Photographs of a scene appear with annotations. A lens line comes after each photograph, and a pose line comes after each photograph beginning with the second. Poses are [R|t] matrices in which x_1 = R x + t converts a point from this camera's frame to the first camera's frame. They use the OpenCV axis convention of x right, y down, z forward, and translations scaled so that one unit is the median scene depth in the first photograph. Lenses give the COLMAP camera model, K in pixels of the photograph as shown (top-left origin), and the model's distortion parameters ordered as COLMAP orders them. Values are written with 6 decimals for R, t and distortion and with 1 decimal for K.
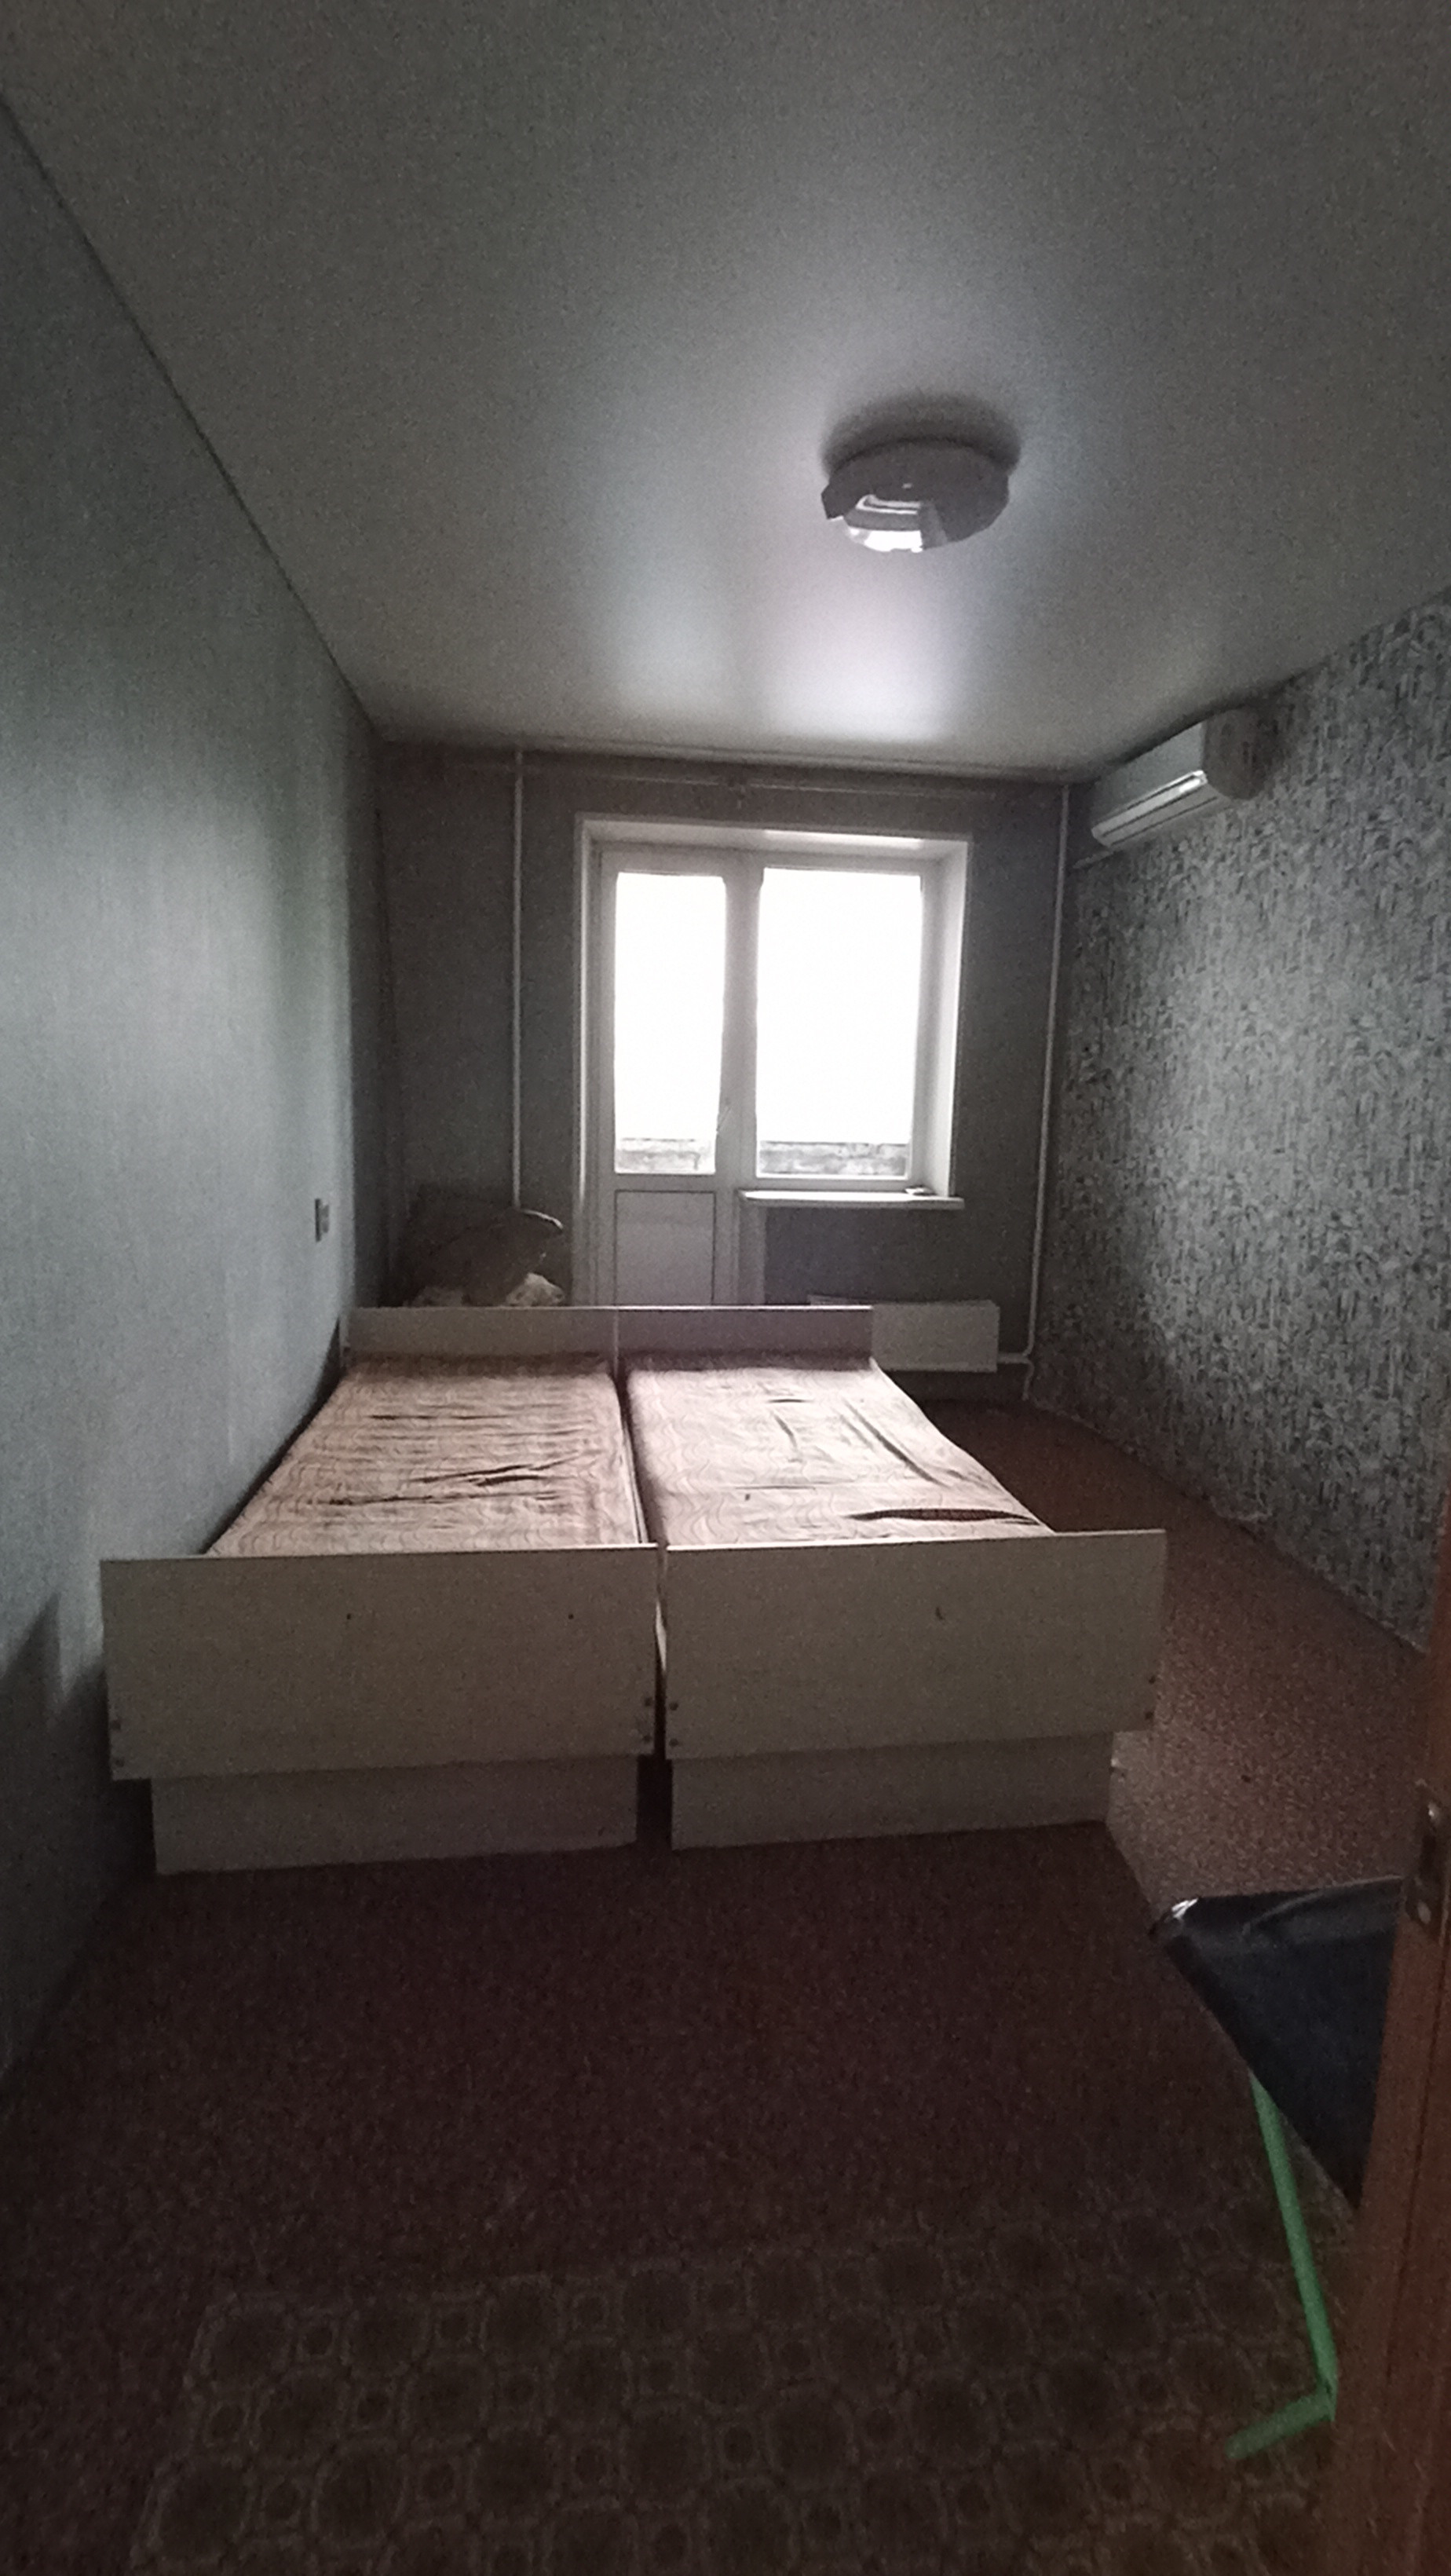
lens RADIAL K [[1173.7, 0, 737.9], [0, 1173.7, 1275.5], [0, 0, 1]] dist [0.004210, -0.005270]
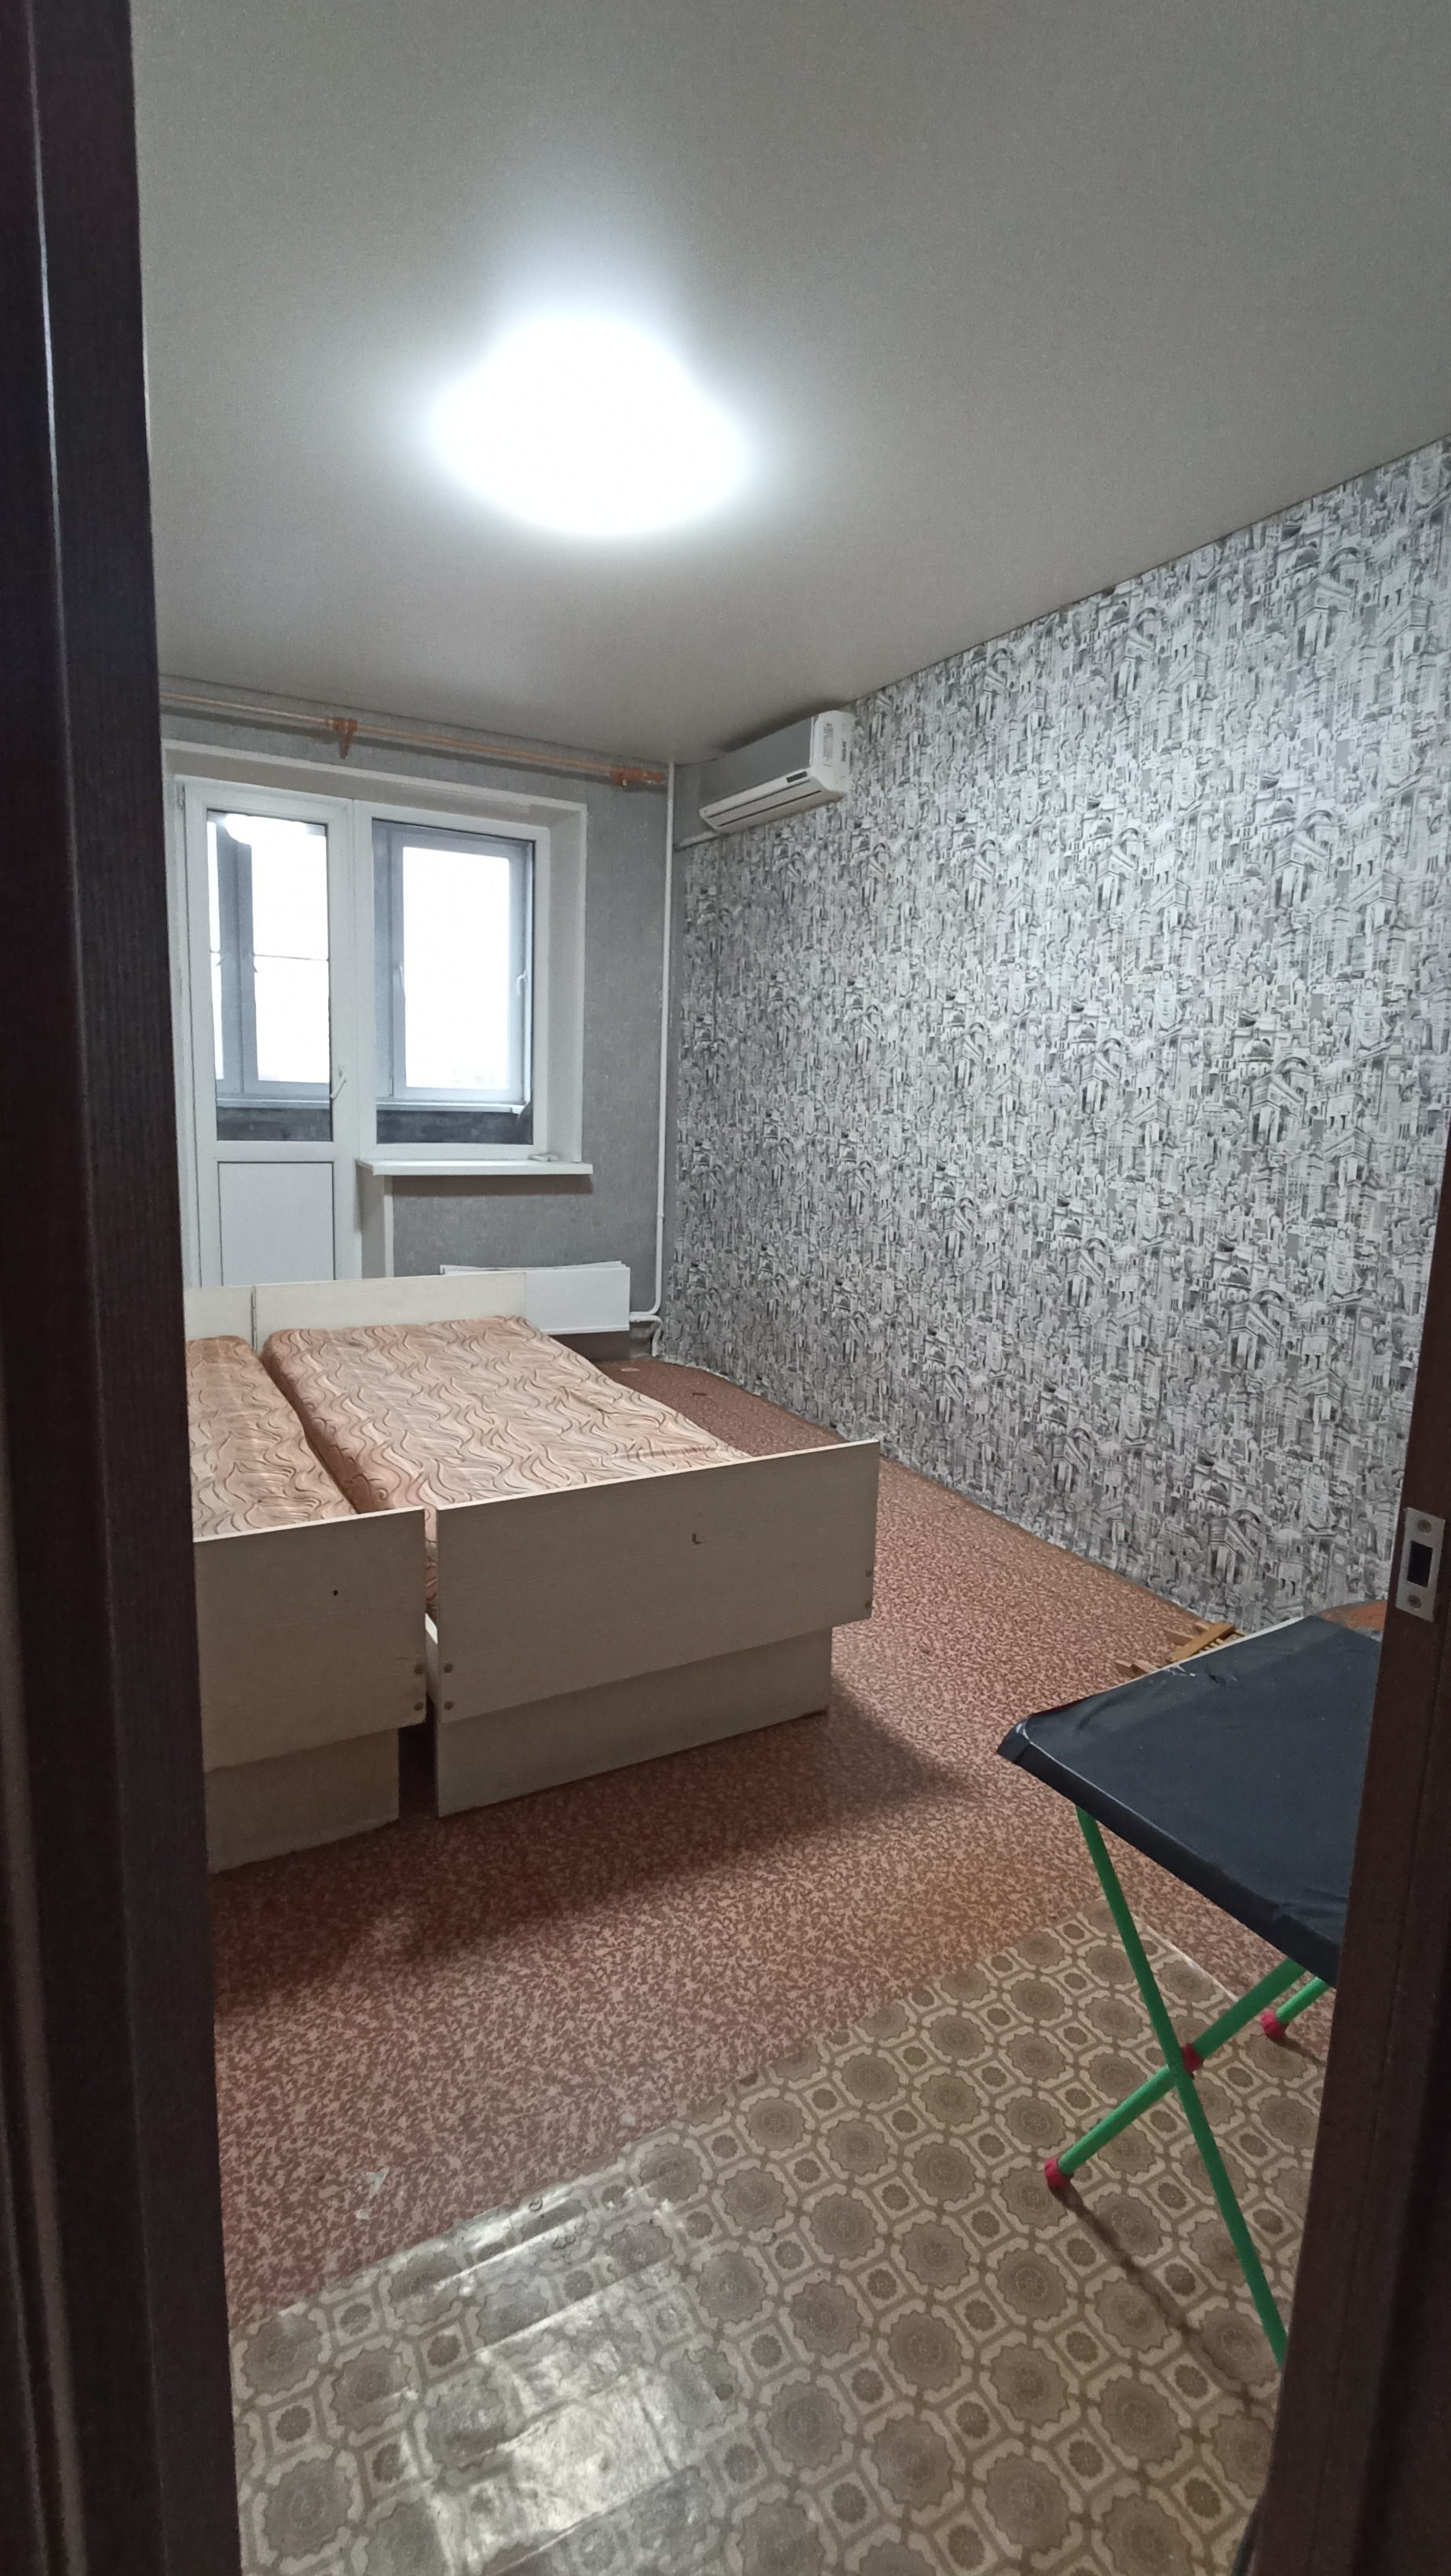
lens RADIAL K [[1173.7, 0, 726.6], [0, 1173.7, 1280.4], [0, 0, 1]] dist [0.004210, -0.005270]
pose [[0.931615, -0.055362, 0.359205, -0.103696], [0.046973, 0.998382, 0.032048, 0.012827], [-0.360398, -0.012983, 0.932708, 0.001462]]
